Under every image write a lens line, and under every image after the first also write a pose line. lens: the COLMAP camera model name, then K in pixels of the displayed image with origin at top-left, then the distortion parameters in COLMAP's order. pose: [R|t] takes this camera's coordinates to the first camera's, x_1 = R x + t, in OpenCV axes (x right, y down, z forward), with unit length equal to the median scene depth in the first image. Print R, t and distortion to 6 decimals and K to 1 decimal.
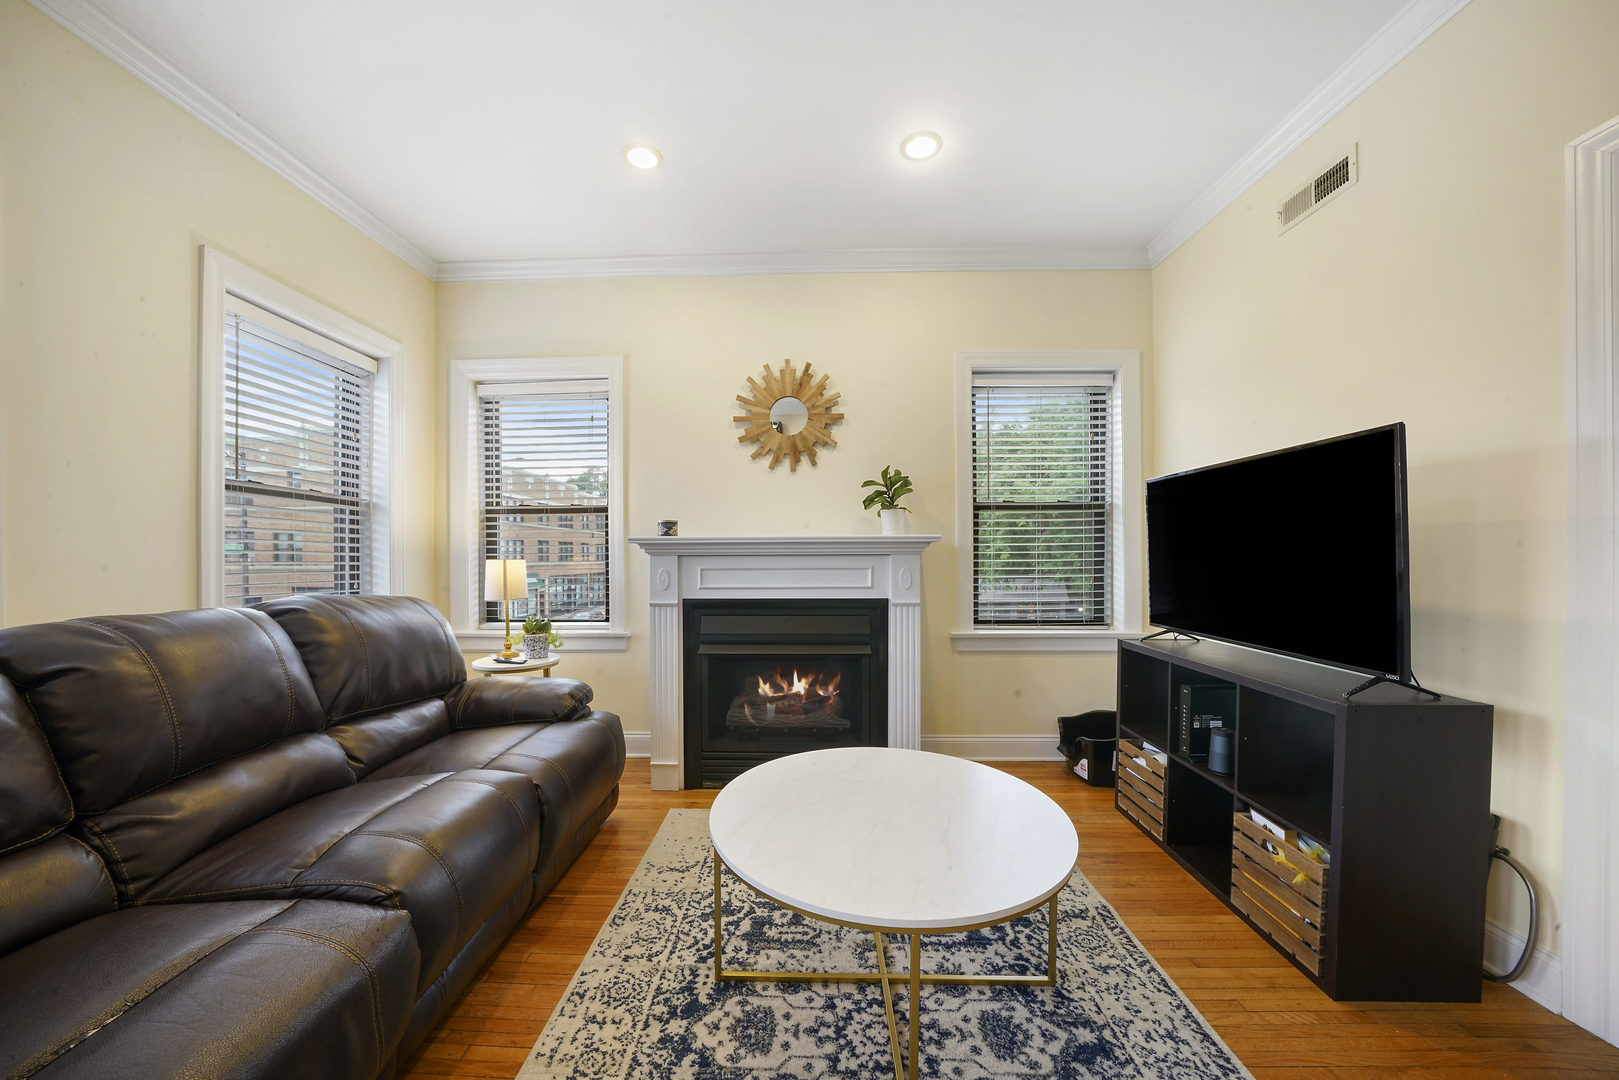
lens RADIAL K [[569.5, 0, 796.7], [0, 569.5, 559.9], [0, 0, 1]] dist [-0.020194, 0.000218]
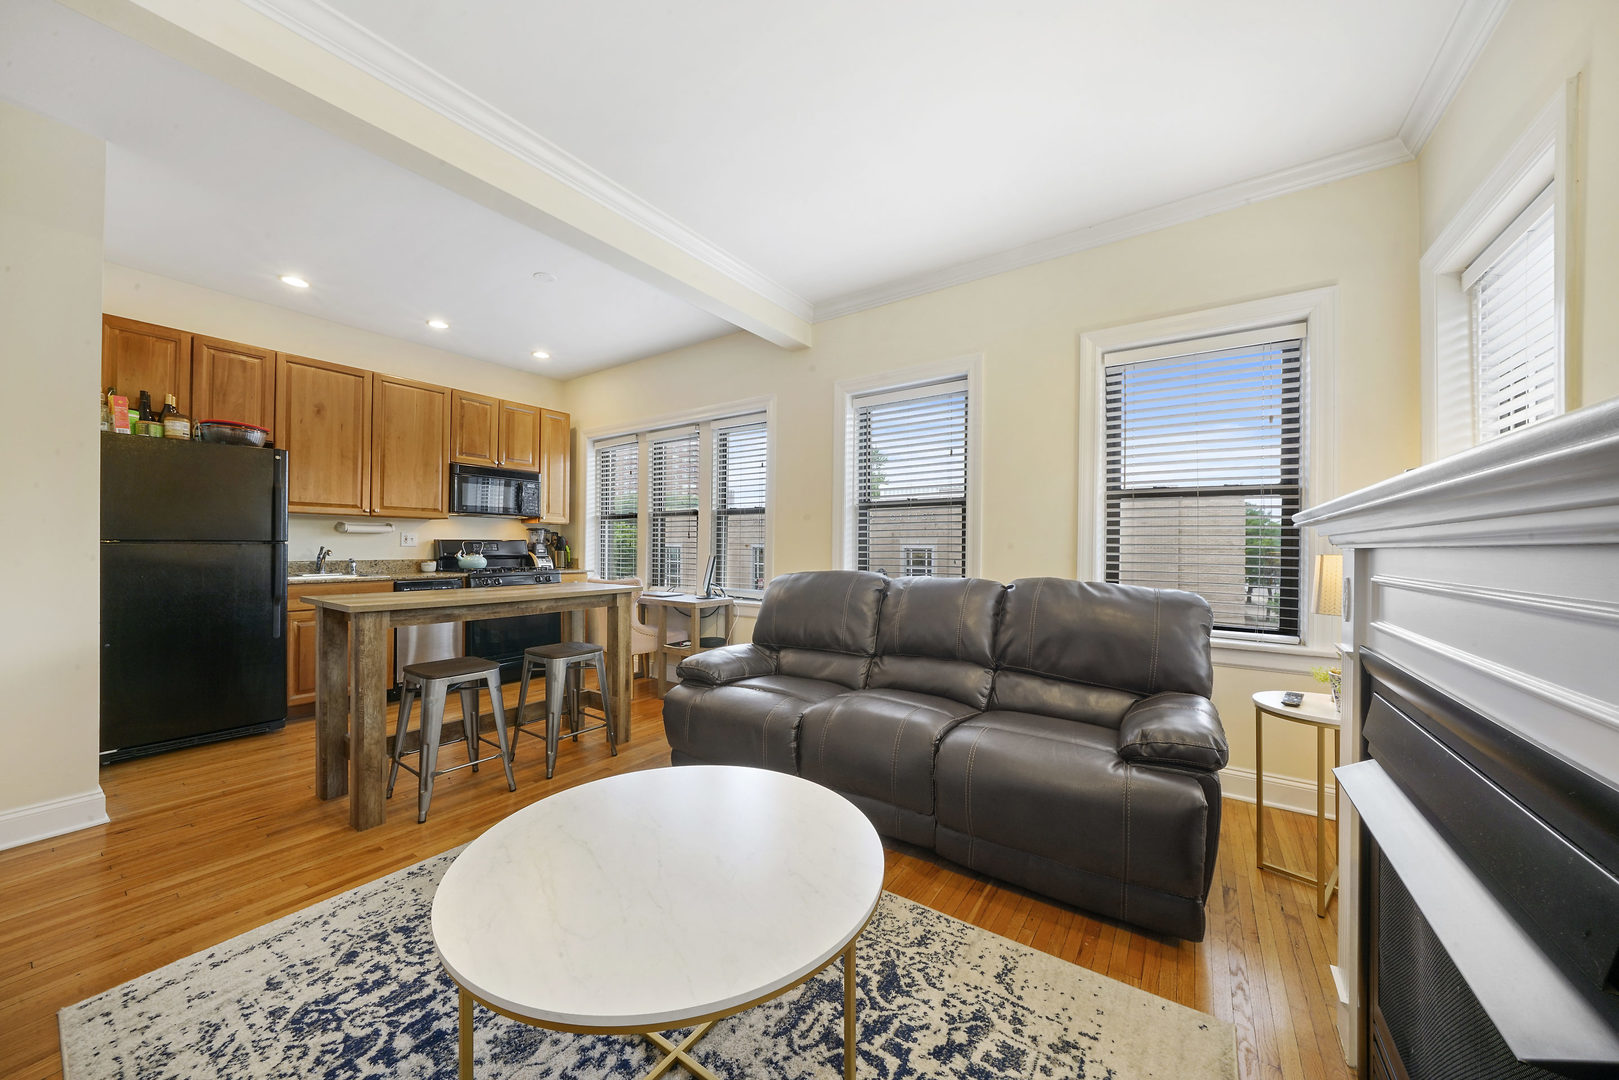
lens RADIAL K [[555.7, 0, 798.9], [0, 555.7, 544.0], [0, 0, 1]] dist [-0.007438, 0.000064]
pose [[-0.545634, -0.006206, -0.838001, 0.391006], [-0.009960, 0.999950, -0.000920, -0.008205], [0.837964, 0.007845, -0.545669, 0.832863]]
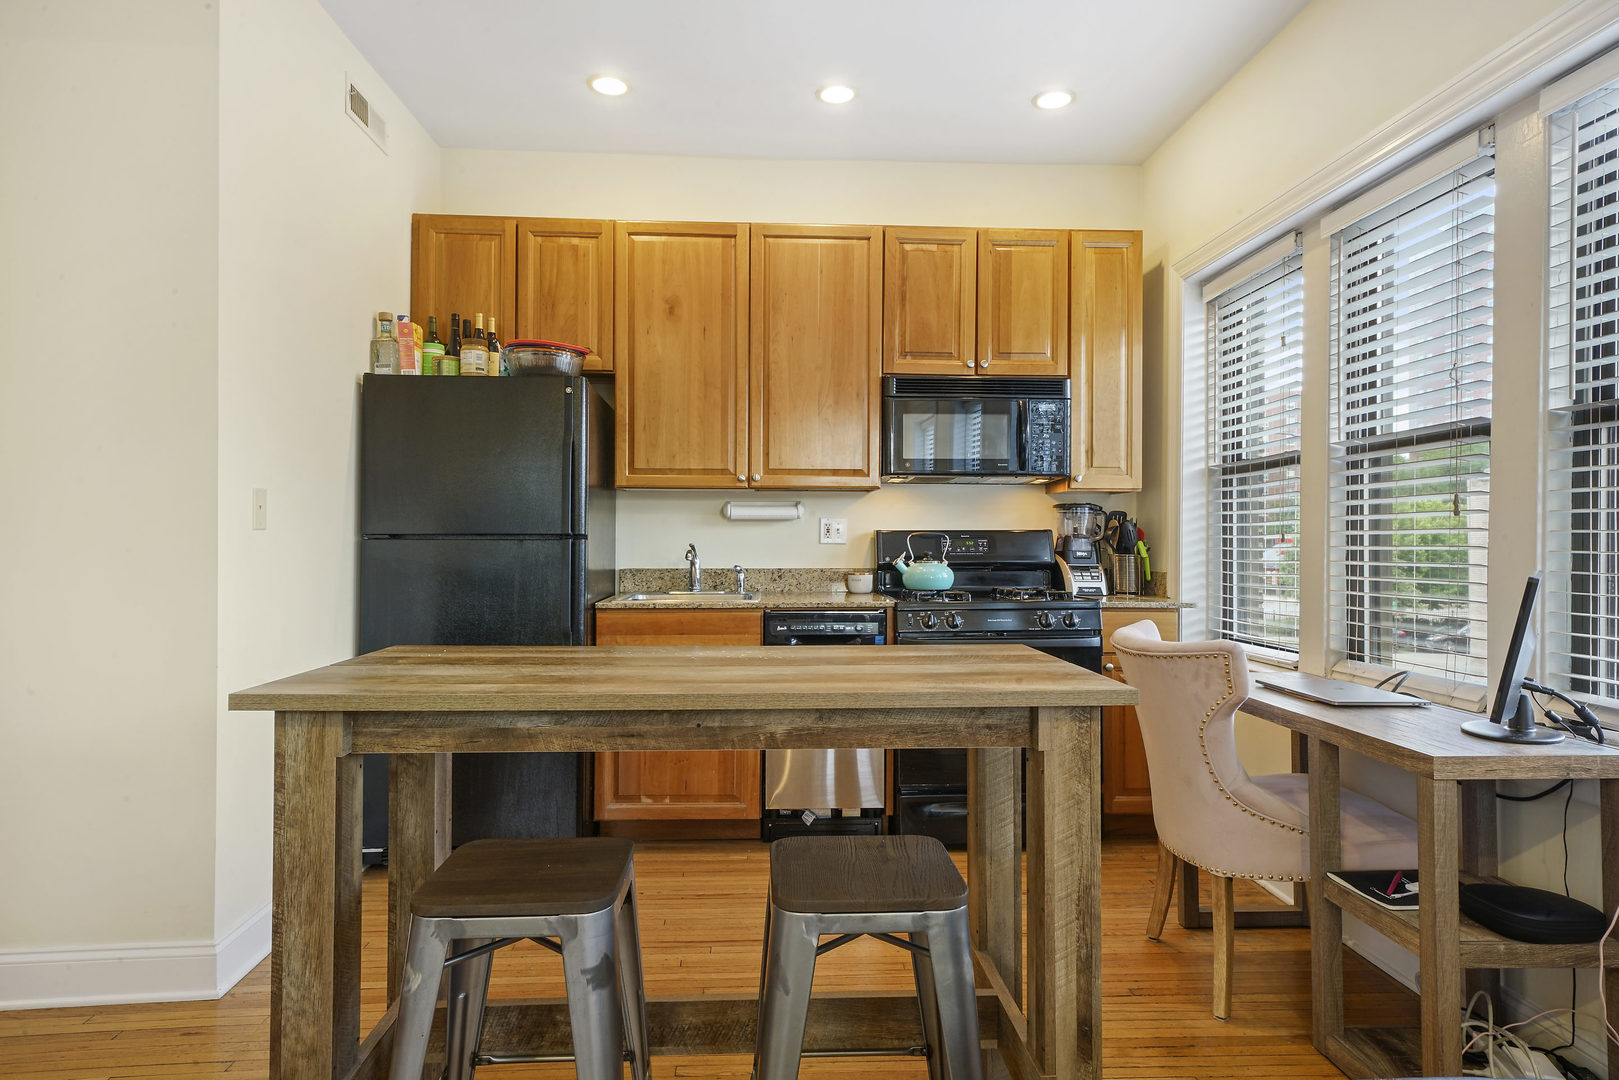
lens RADIAL K [[933.0, 0, 803.2], [0, 933.0, 530.5], [0, 0, 1]] dist [0.021612, 0.000335]
pose [[-0.996121, -0.003926, -0.087908, -0.167094], [-0.003382, 0.999974, -0.006339, -0.003125], [0.087931, -0.006017, -0.996108, 0.437806]]
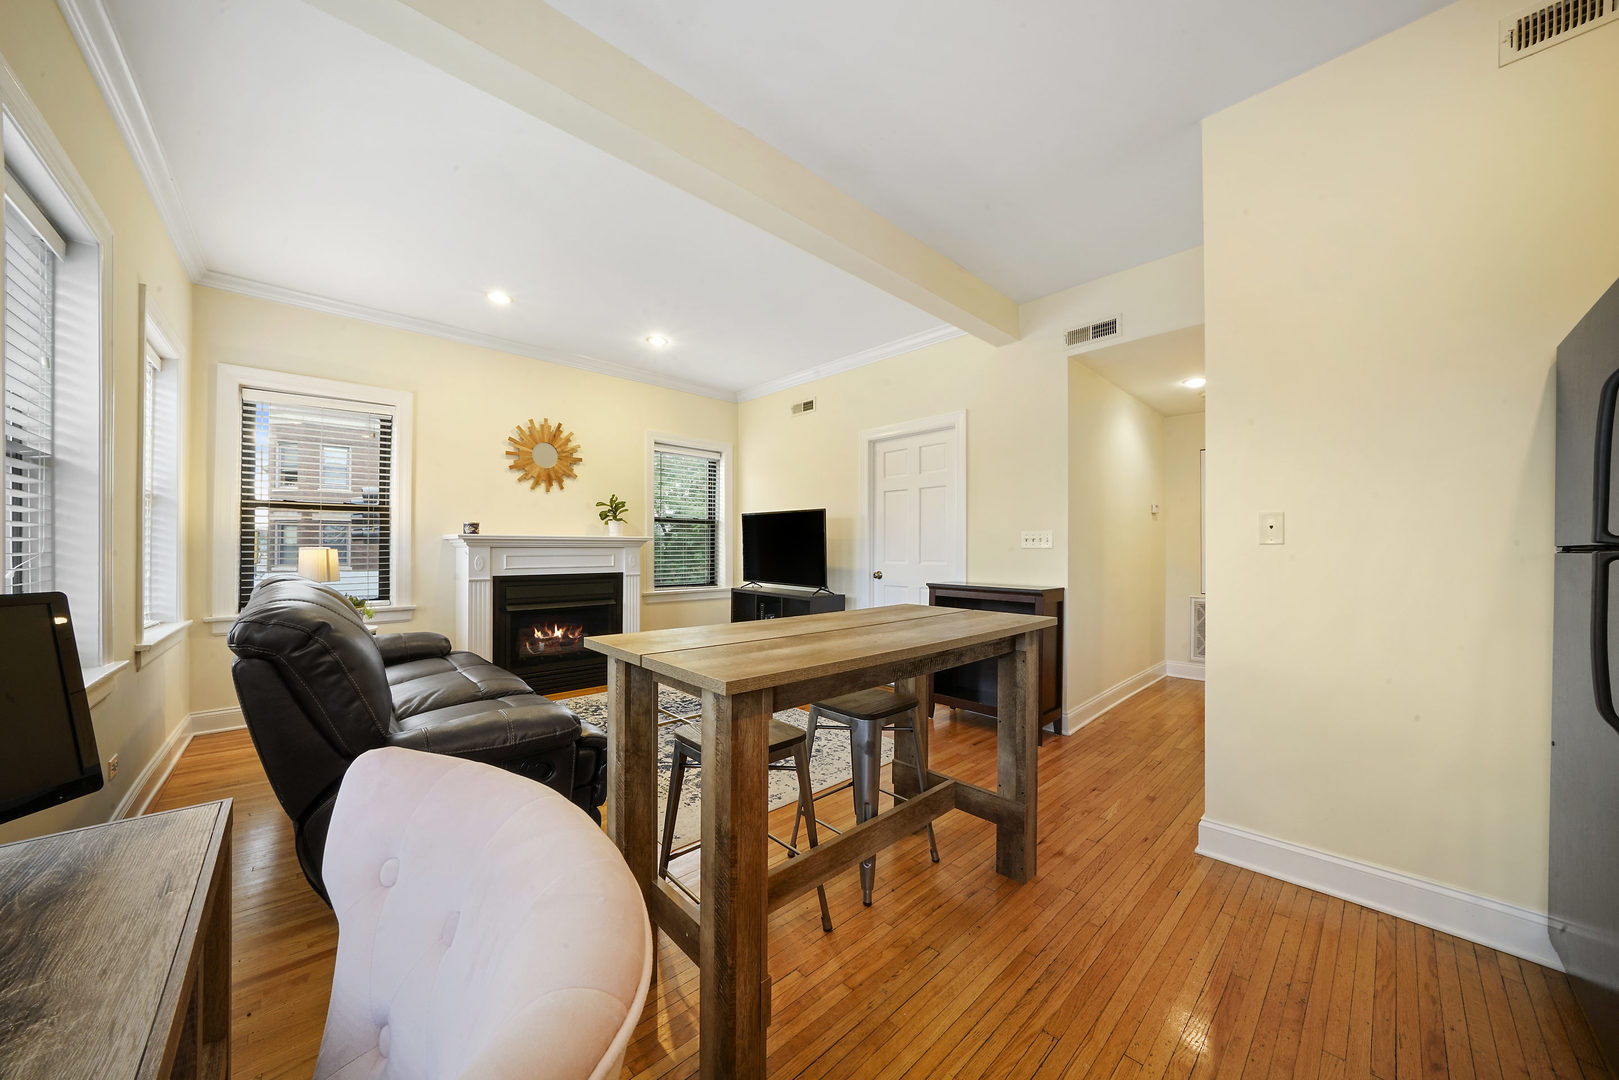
lens RADIAL K [[555.7, 0, 798.9], [0, 555.7, 544.0], [0, 0, 1]] dist [-0.007438, 0.000064]
pose [[0.712876, 0.011131, 0.701202, -0.627557], [-0.002787, 0.999911, -0.013040, 0.000738], [-0.701284, 0.007342, 0.712844, -0.583606]]
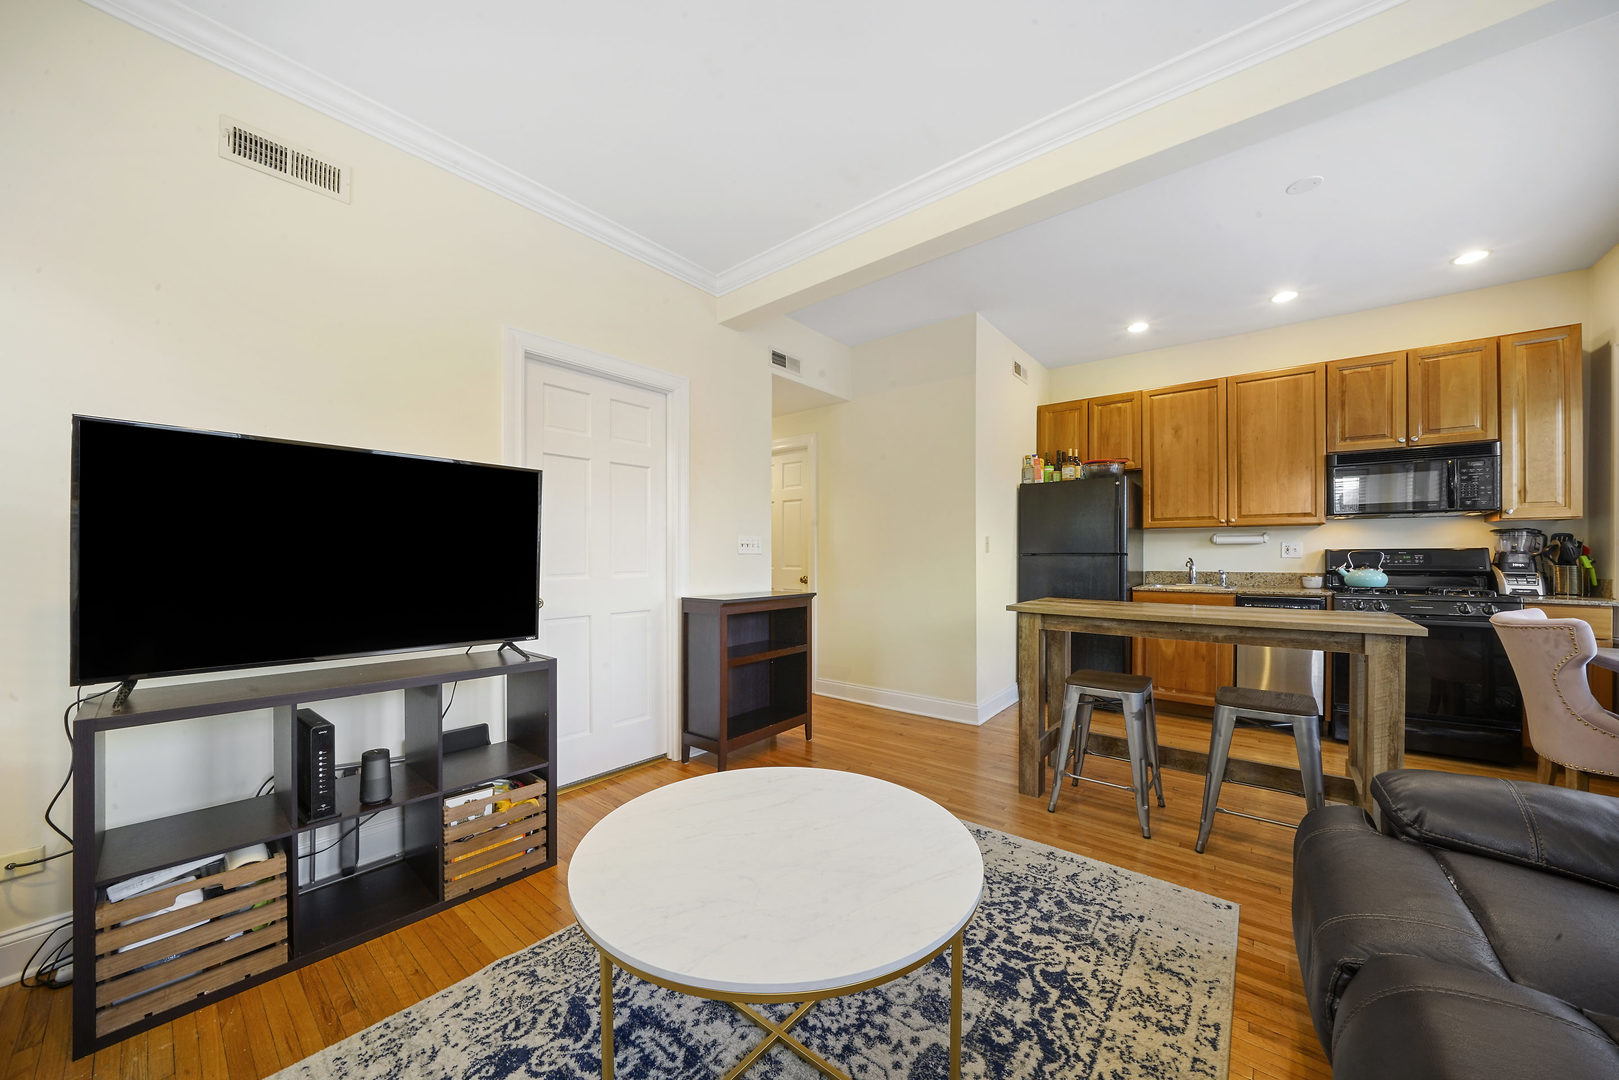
lens RADIAL K [[567.6, 0, 807.4], [0, 567.6, 554.8], [0, 0, 1]] dist [-0.026010, 0.002157]
pose [[-0.796768, 0.000315, 0.604286, -0.215504], [0.002749, 0.999991, 0.003104, -0.007250], [-0.604280, 0.004135, -0.796762, 0.872922]]
